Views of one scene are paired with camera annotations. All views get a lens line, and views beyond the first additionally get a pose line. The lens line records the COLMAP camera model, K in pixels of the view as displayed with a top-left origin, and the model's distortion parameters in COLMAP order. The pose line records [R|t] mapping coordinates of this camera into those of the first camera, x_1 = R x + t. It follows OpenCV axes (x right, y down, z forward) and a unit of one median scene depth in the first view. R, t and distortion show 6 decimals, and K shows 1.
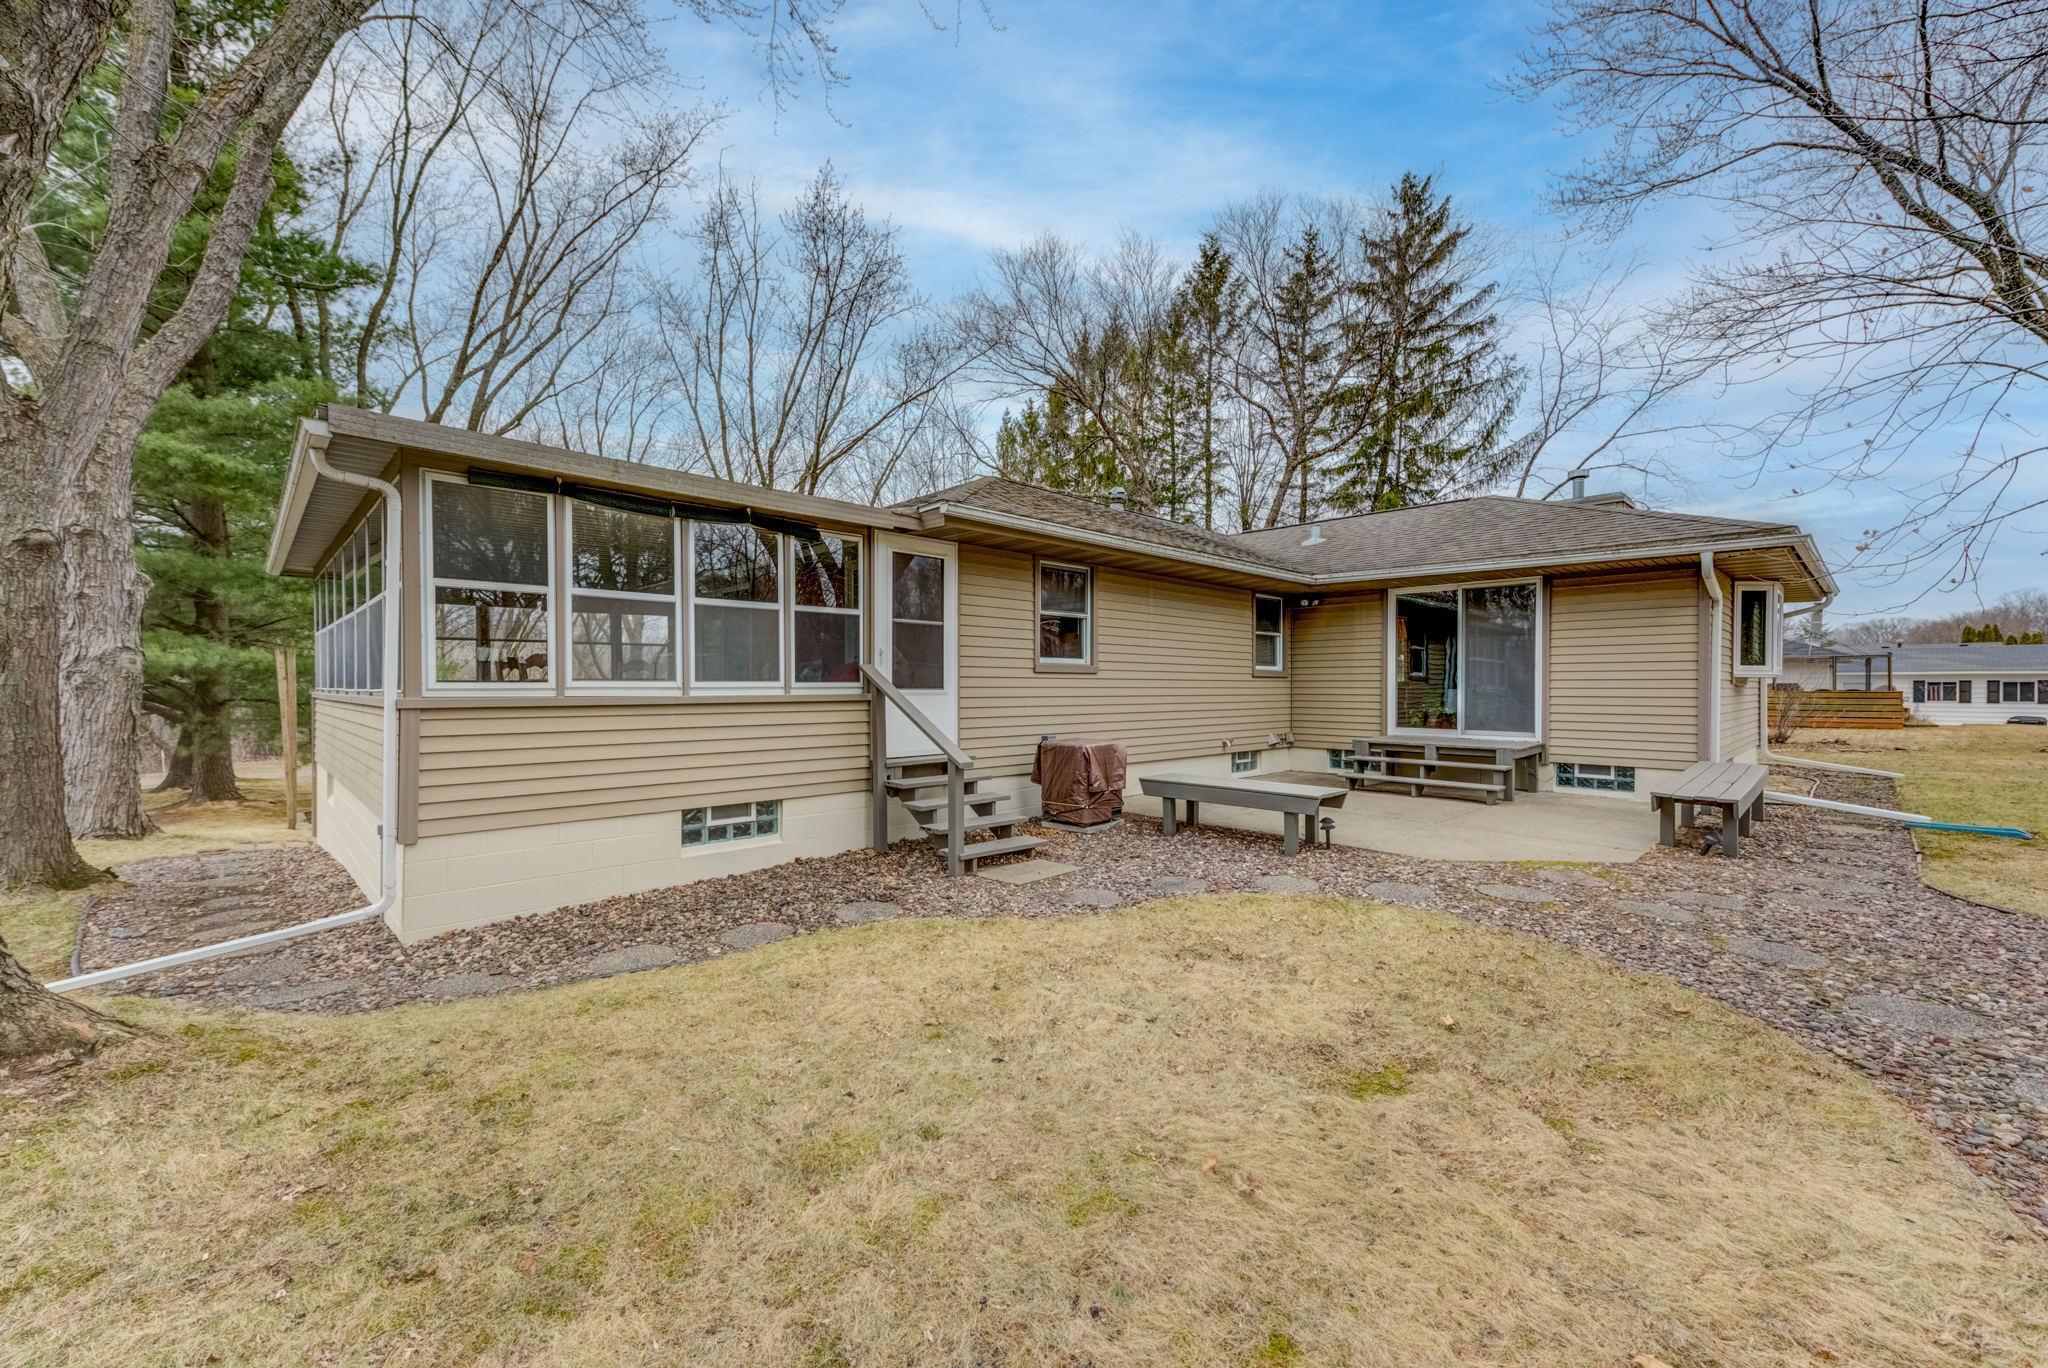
lens RADIAL K [[796.9, 0, 1034.9], [0, 796.9, 692.9], [0, 0, 1]] dist [0.023367, -0.000291]
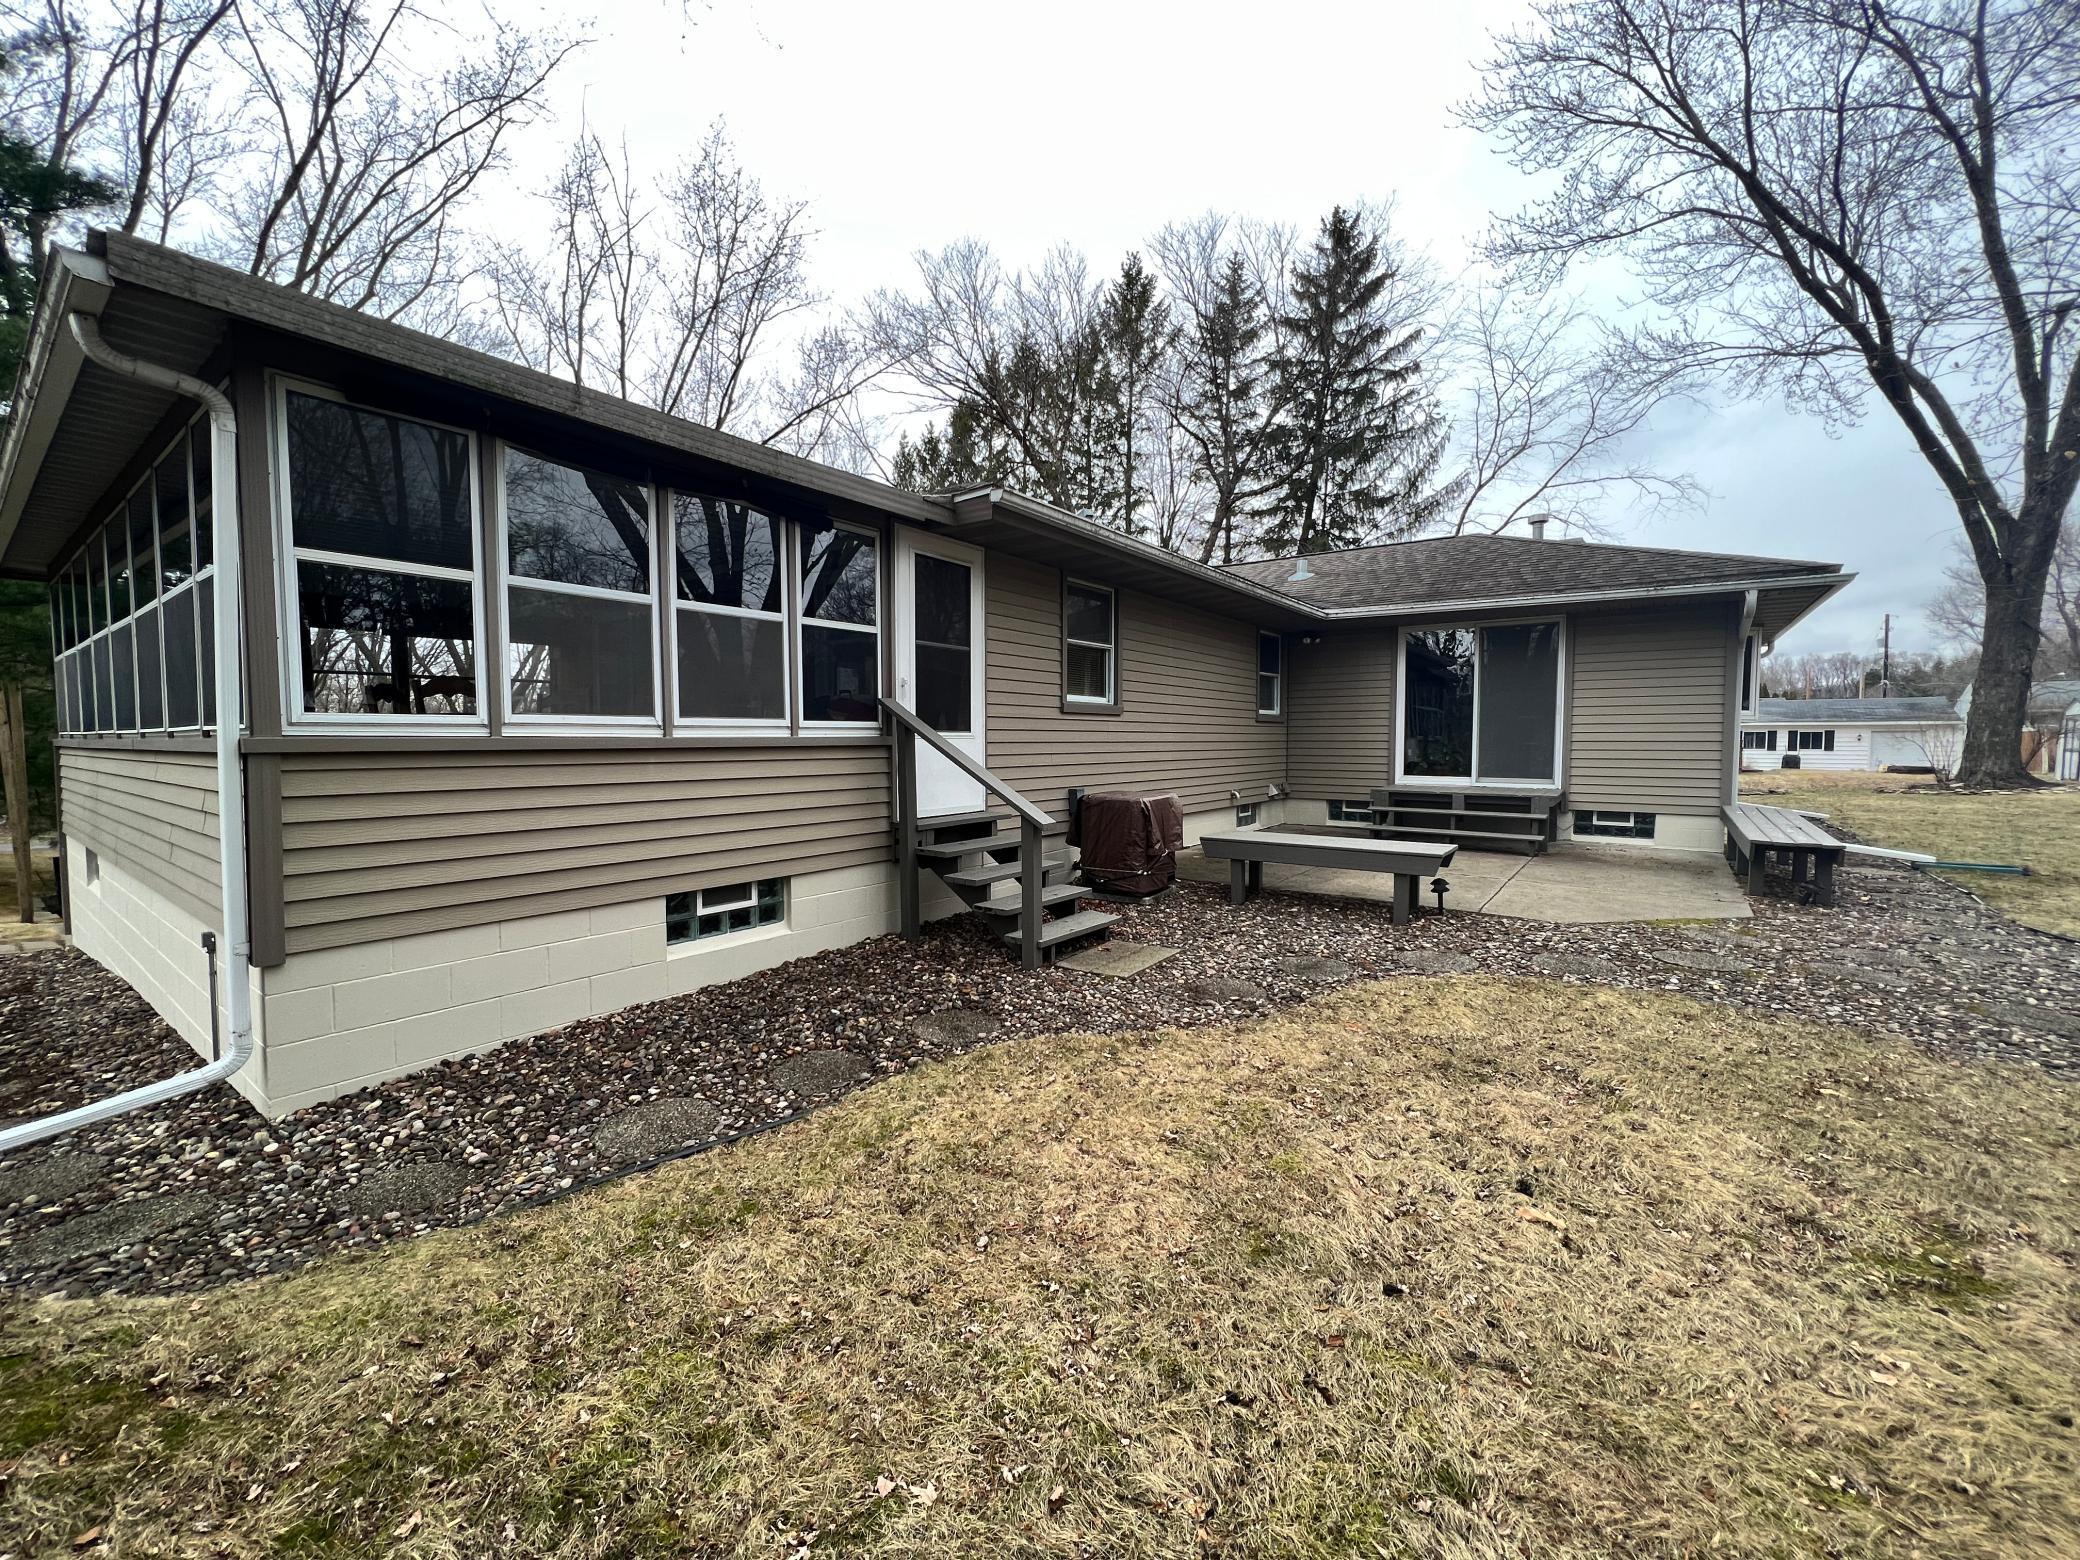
lens RADIAL K [[822.9, 0, 1040.0], [0, 822.9, 780.0], [0, 0, 1]] dist [-0.001149, 0.000179]
pose [[0.987346, -0.009018, 0.158324, -0.134522], [0.002363, 0.999108, 0.042172, 0.006949], [-0.158563, -0.041264, 0.986486, 0.131147]]
